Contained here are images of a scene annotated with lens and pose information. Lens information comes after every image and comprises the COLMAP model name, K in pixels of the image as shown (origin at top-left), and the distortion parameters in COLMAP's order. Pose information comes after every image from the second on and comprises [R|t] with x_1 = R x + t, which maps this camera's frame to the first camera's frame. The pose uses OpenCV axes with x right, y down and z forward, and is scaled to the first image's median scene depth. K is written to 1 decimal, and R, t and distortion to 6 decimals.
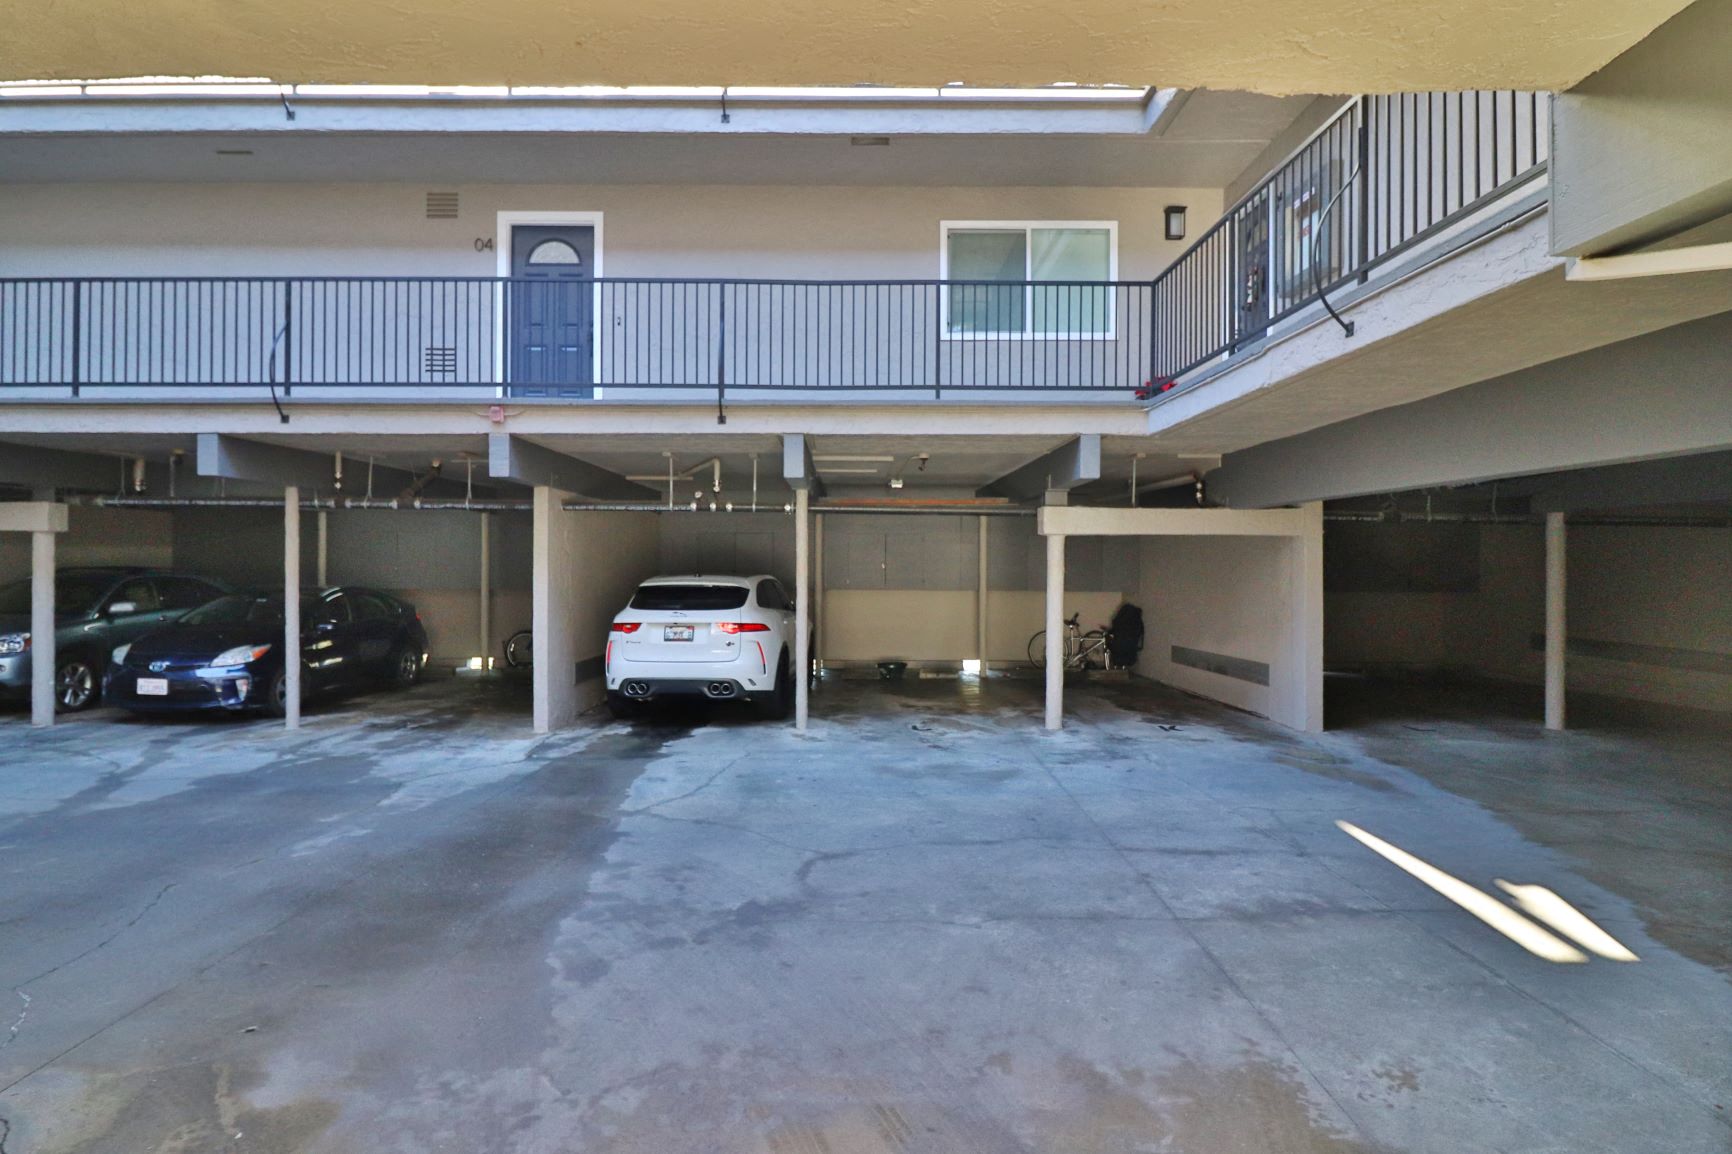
lens RADIAL K [[934.0, 0, 847.0], [0, 934.0, 544.0], [0, 0, 1]] dist [0.003466, -0.017180]
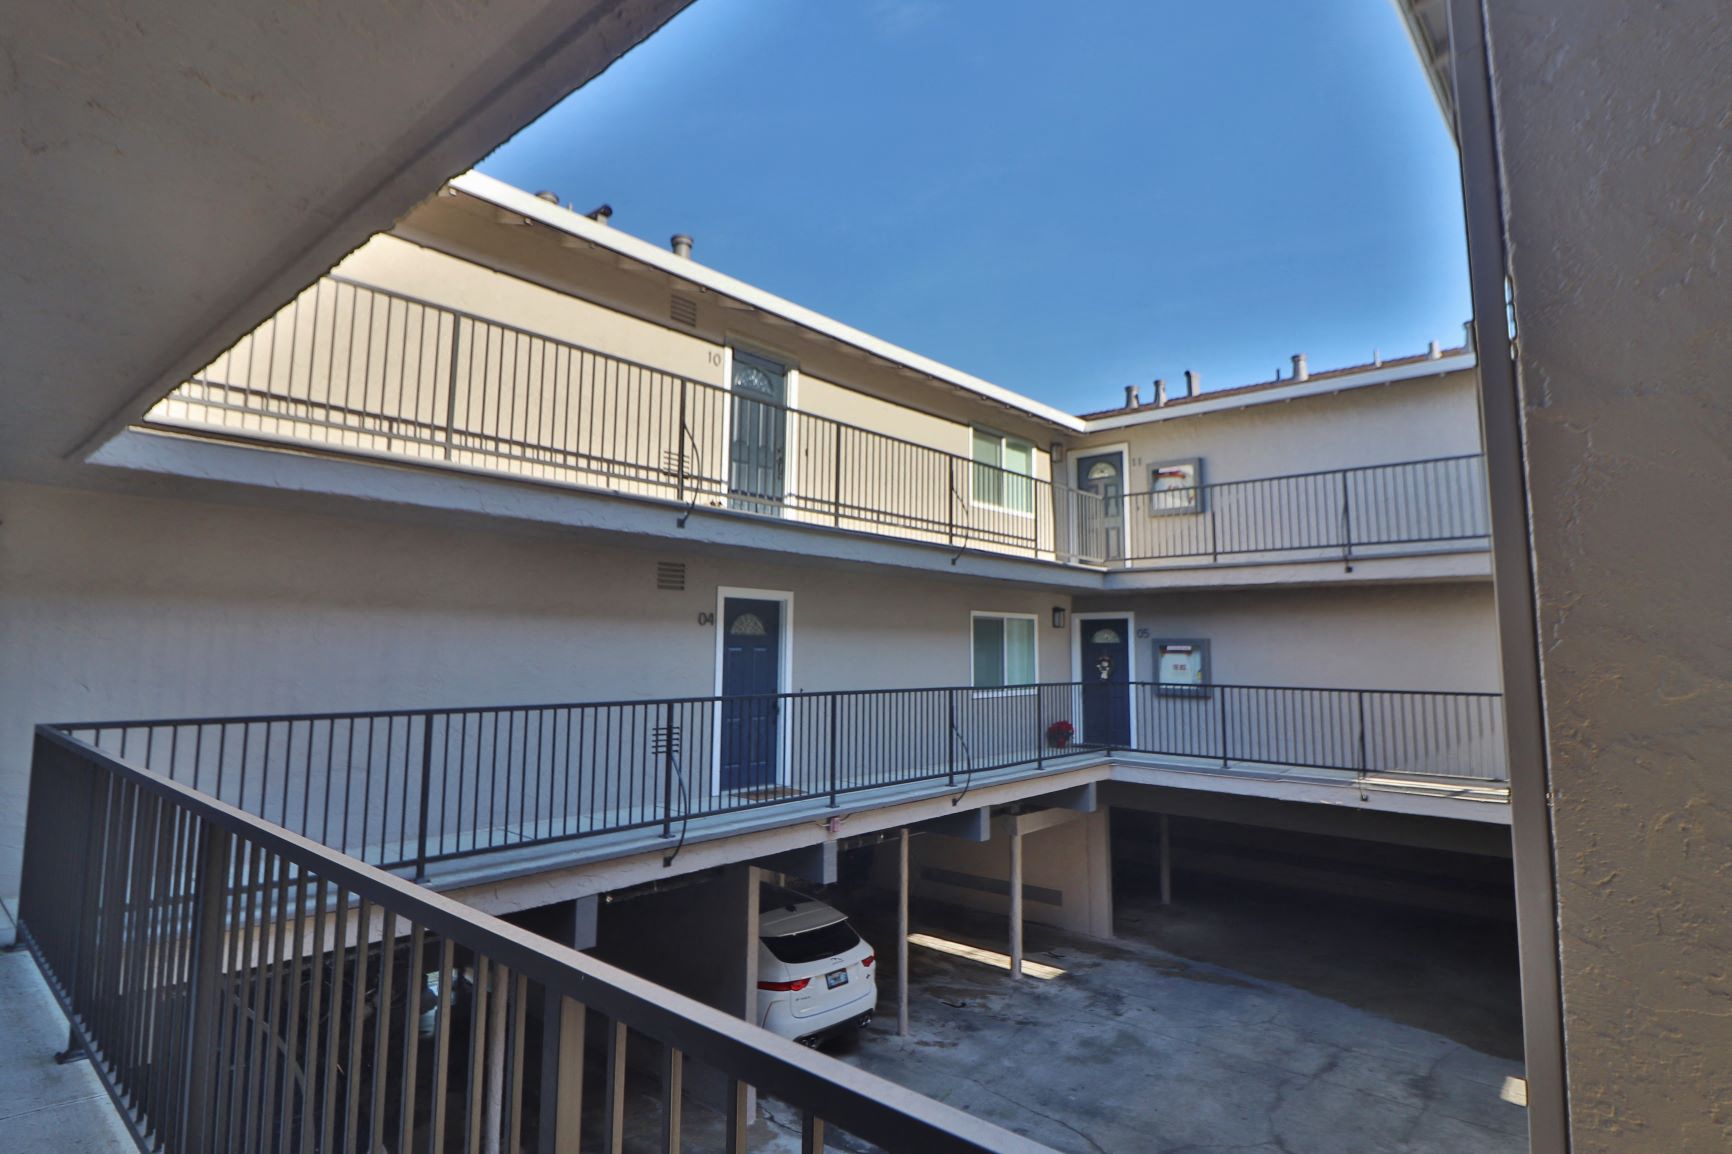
lens RADIAL K [[934.0, 0, 847.0], [0, 934.0, 544.0], [0, 0, 1]] dist [0.003466, -0.017180]
pose [[0.662531, 0.083281, 0.744391, -1.174771], [-0.020863, 0.995466, -0.092802, -0.355259], [-0.748744, 0.045954, 0.661264, 0.269931]]
